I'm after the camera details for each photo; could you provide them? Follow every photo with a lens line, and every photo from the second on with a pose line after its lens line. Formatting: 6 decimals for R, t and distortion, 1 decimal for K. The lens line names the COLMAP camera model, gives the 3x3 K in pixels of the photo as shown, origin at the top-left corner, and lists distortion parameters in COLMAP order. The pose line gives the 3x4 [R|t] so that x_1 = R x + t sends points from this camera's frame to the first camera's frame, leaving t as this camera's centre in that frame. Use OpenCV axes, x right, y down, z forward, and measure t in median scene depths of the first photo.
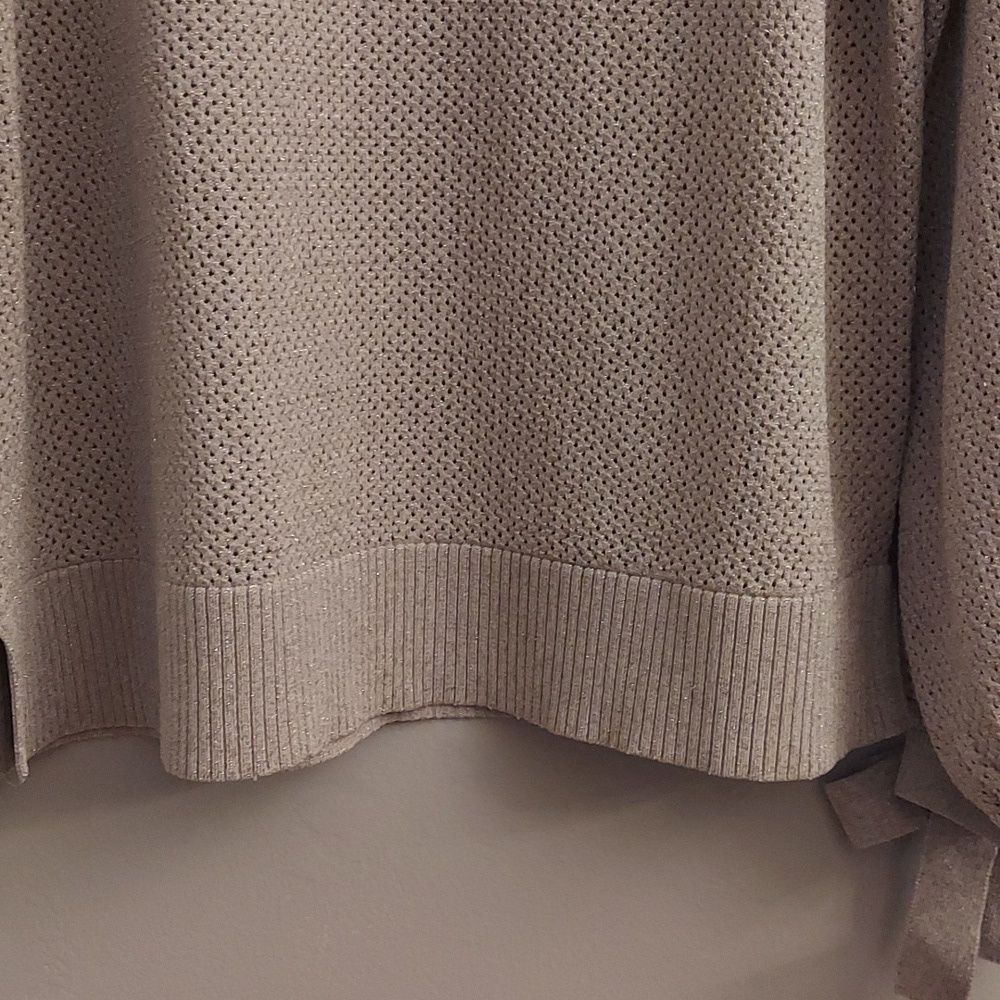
lens RADIAL K [[1530.6, 0, 500.0], [0, 1530.6, 500.0], [0, 0, 1]] dist [0.155989, -0.368599]
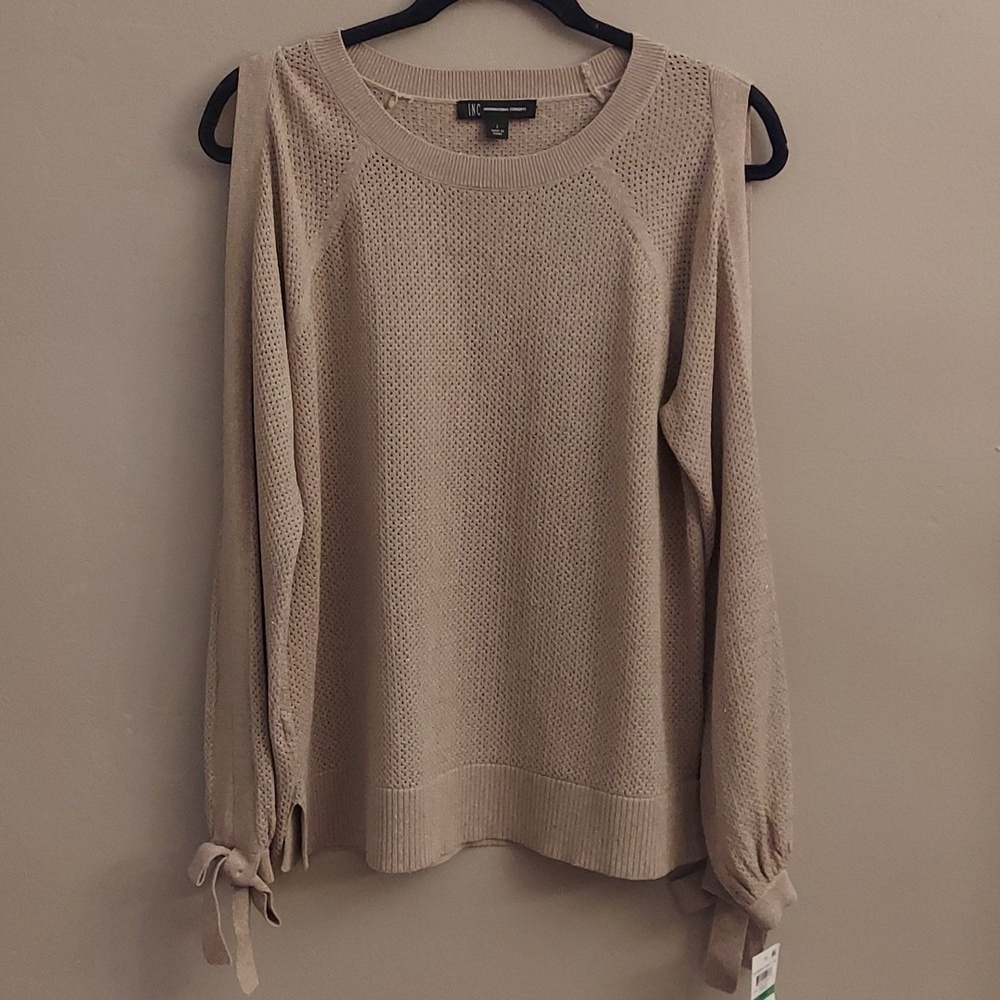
lens RADIAL K [[1530.6, 0, 500.0], [0, 1530.6, 500.0], [0, 0, 1]] dist [0.155989, -0.368599]
pose [[0.999263, 0.019070, -0.033316, 0.041031], [-0.020760, 0.998476, -0.051135, -0.253024], [0.032290, 0.051789, 0.998136, -1.290306]]
